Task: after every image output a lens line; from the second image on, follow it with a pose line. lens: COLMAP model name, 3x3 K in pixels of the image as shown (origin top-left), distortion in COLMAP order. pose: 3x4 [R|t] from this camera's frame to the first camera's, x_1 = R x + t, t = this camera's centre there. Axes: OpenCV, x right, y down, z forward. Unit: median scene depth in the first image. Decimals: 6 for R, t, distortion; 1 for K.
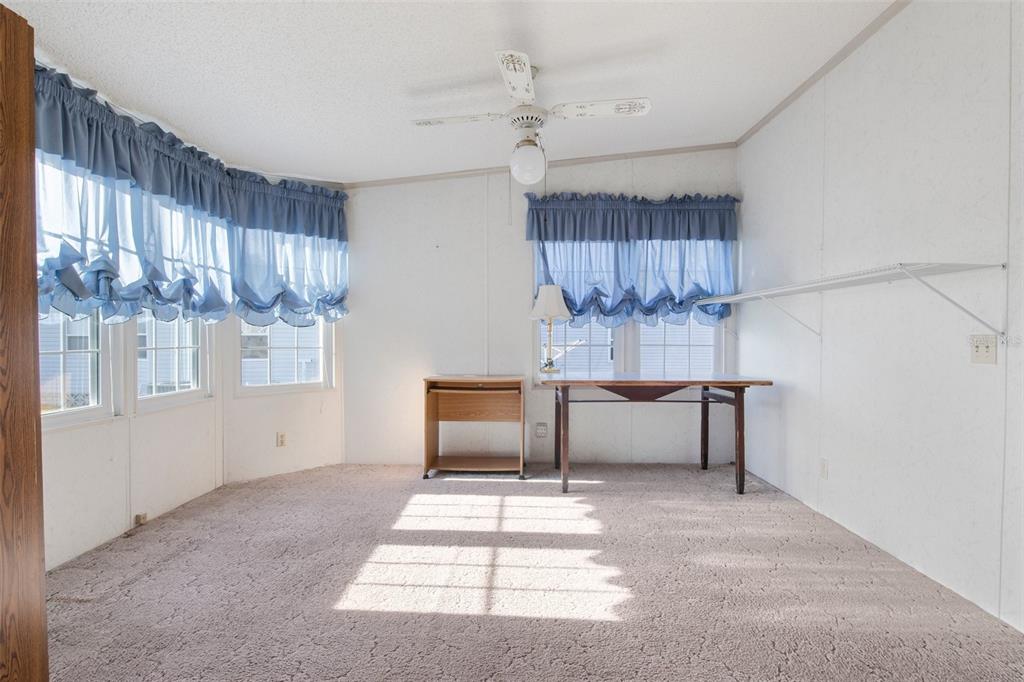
lens RADIAL K [[518.6, 0, 510.9], [0, 518.6, 339.5], [0, 0, 1]] dist [-0.006774, -0.000391]
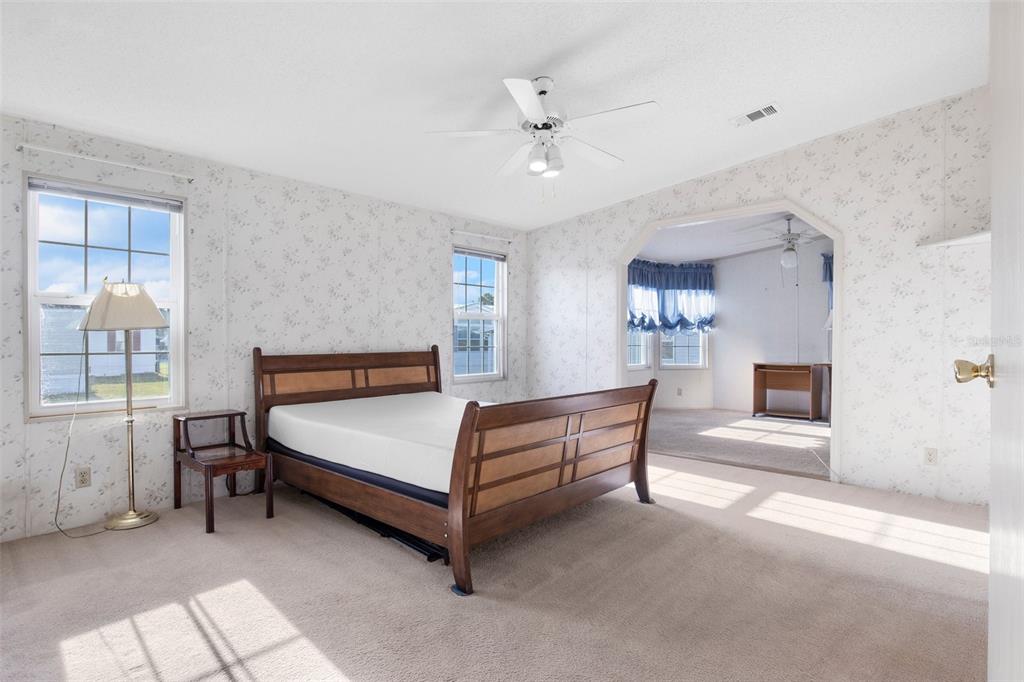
lens RADIAL K [[518.6, 0, 513.3], [0, 518.6, 341.5], [0, 0, 1]] dist [-0.006774, -0.000391]
pose [[0.741304, -0.000372, -0.671170, 0.440319], [-0.007219, 0.999938, -0.008527, 0.019832], [0.671131, 0.011166, 0.741255, -0.957334]]
